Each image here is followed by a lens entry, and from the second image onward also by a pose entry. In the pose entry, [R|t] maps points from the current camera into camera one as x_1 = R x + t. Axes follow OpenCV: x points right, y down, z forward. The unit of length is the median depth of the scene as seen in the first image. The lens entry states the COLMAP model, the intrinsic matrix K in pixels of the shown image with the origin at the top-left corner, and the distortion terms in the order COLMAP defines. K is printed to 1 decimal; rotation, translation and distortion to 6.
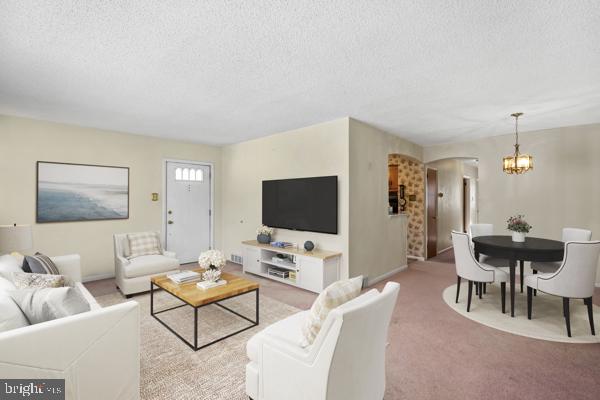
lens RADIAL K [[278.4, 0, 299.2], [0, 278.4, 202.8], [0, 0, 1]] dist [0.003498, 0.000399]
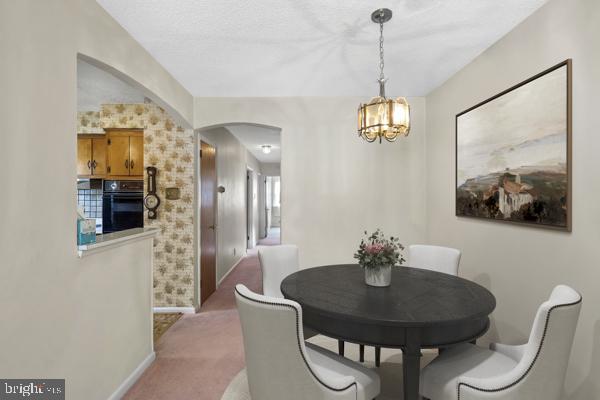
lens RADIAL K [[278.4, 0, 303.1], [0, 278.4, 196.1], [0, 0, 1]] dist [0.003498, 0.000399]
pose [[0.715938, 0.005237, 0.698145, 0.219951], [0.002683, 0.999944, -0.010252, -0.007121], [-0.698159, 0.009212, 0.715883, 0.463293]]
